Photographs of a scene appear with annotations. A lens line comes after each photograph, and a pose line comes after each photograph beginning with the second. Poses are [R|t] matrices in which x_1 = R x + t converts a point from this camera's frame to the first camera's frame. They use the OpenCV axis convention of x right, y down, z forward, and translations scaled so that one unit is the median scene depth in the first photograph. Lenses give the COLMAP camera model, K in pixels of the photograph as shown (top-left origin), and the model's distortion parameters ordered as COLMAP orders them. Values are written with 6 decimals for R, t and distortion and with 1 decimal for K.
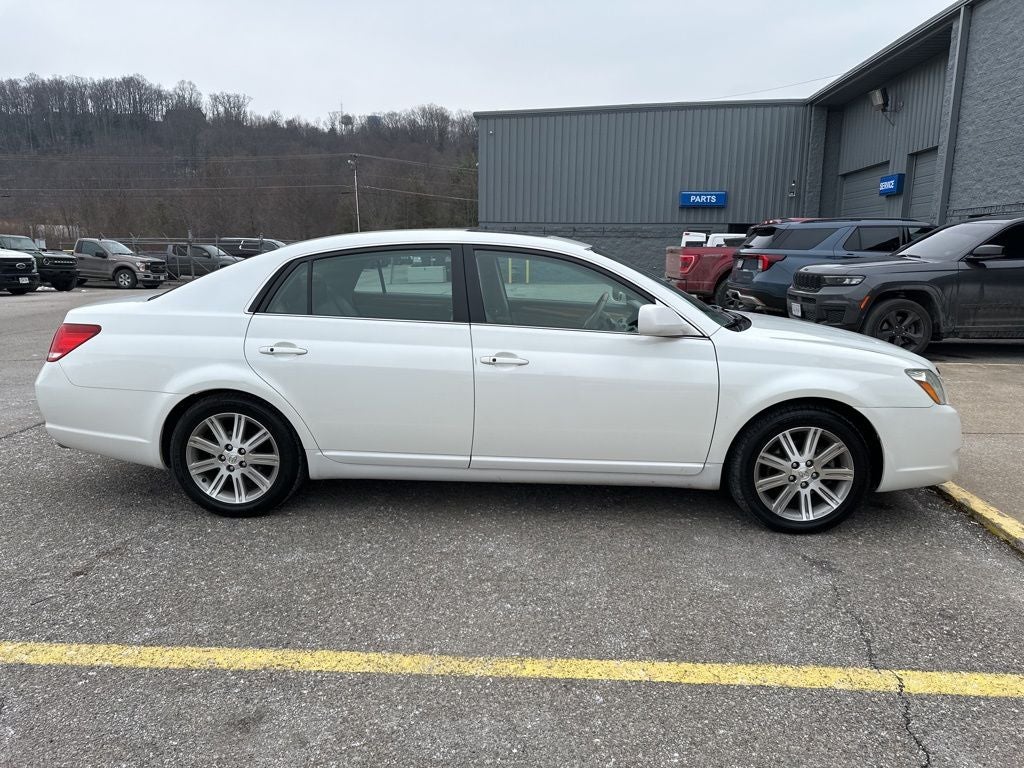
lens RADIAL K [[720.3, 0, 511.0], [0, 720.3, 378.1], [0, 0, 1]] dist [0.027719, -0.030354]
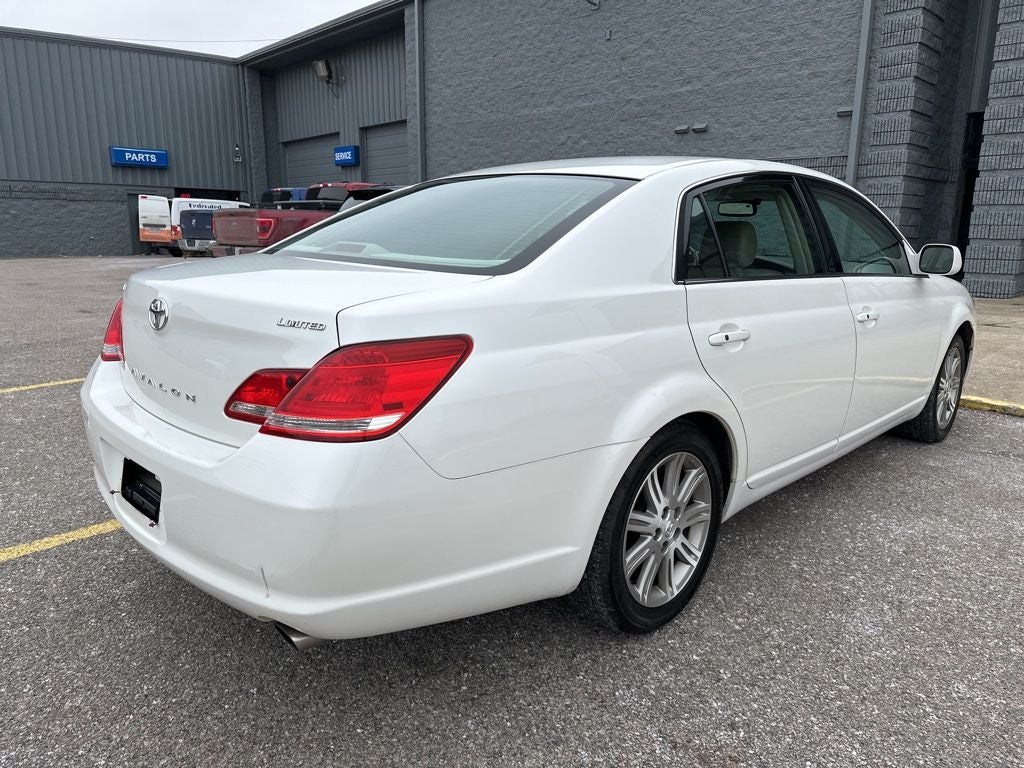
lens RADIAL K [[720.3, 0, 520.5], [0, 720.3, 384.6], [0, 0, 1]] dist [0.027719, -0.030354]
pose [[0.662870, -0.163868, 0.730582, -0.137159], [0.129588, 0.986140, 0.103612, -0.013145], [-0.737435, 0.025994, 0.674918, 0.107002]]
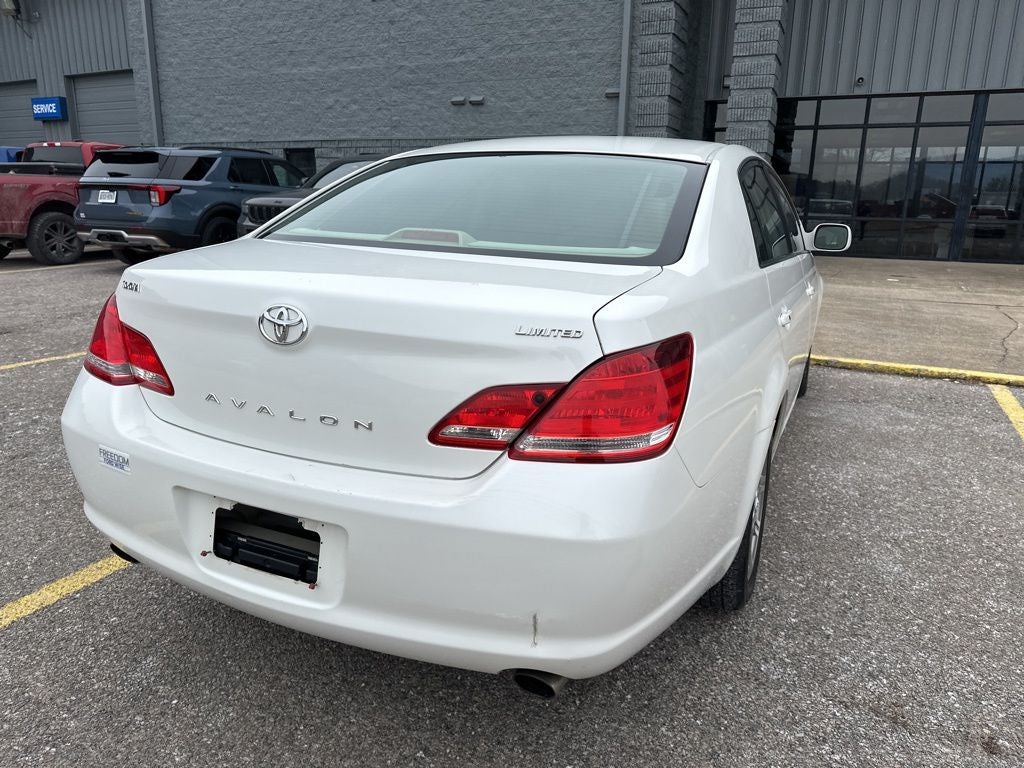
lens RADIAL K [[720.3, 0, 520.4], [0, 720.3, 388.2], [0, 0, 1]] dist [0.027719, -0.030354]
pose [[0.360213, -0.237770, 0.902060, -0.154862], [0.148811, 0.969236, 0.196053, -0.021575], [-0.920924, 0.063615, 0.384514, 0.146583]]
